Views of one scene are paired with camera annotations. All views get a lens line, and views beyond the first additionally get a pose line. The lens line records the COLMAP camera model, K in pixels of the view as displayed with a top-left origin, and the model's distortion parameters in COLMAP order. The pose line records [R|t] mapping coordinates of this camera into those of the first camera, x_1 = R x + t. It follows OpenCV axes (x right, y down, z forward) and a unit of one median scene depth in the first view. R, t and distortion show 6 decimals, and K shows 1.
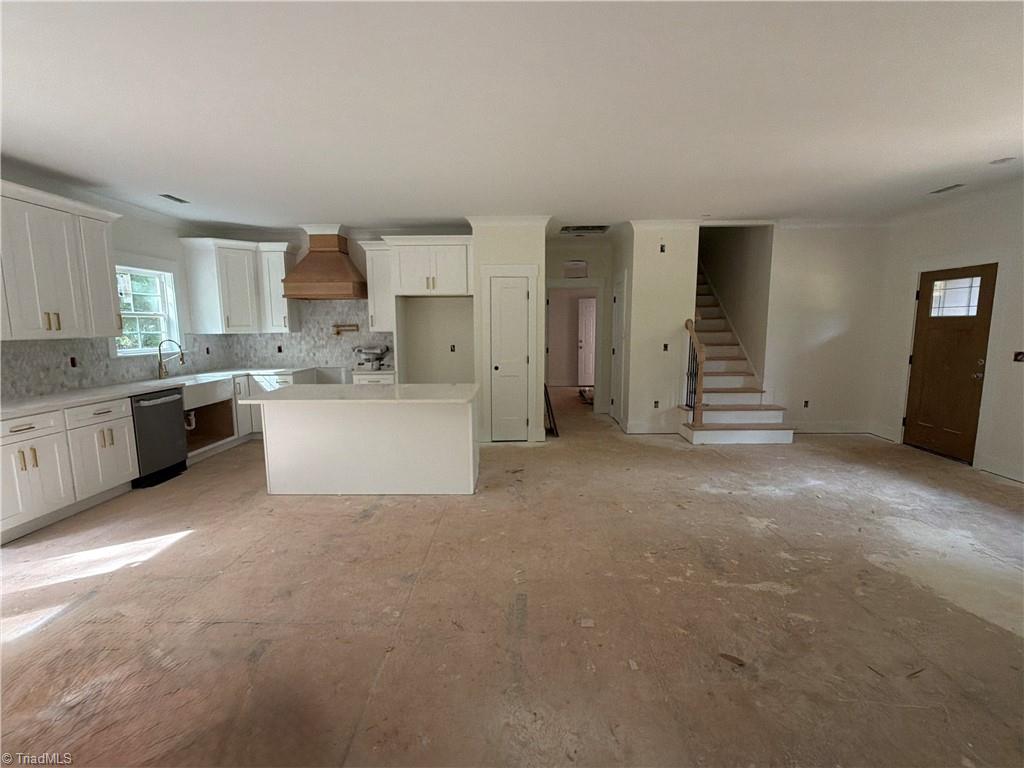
lens RADIAL K [[463.9, 0, 512.0], [0, 463.9, 384.0], [0, 0, 1]] dist [0.000486, 0.000353]
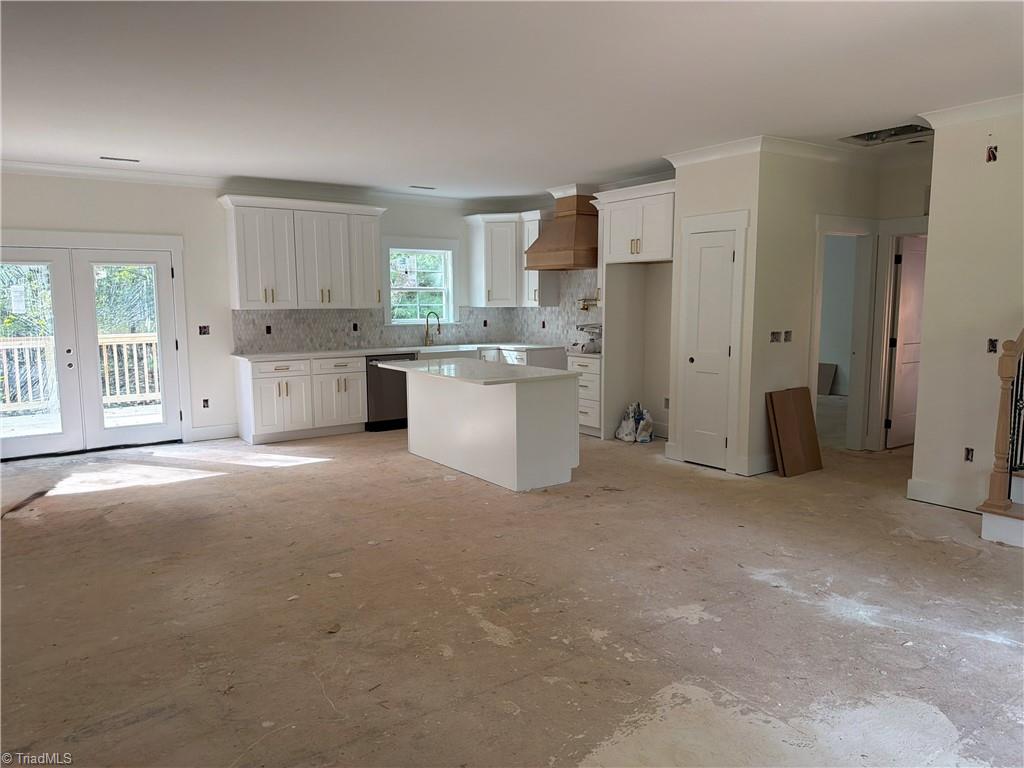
lens RADIAL K [[707.5, 0, 512.0], [0, 707.5, 384.0], [0, 0, 1]] dist [0.098816, -0.137706]
pose [[0.601607, 0.101381, -0.792332, 0.845502], [-0.101123, 0.993599, 0.050352, -0.031091], [0.792365, 0.049831, 0.608008, 0.136737]]
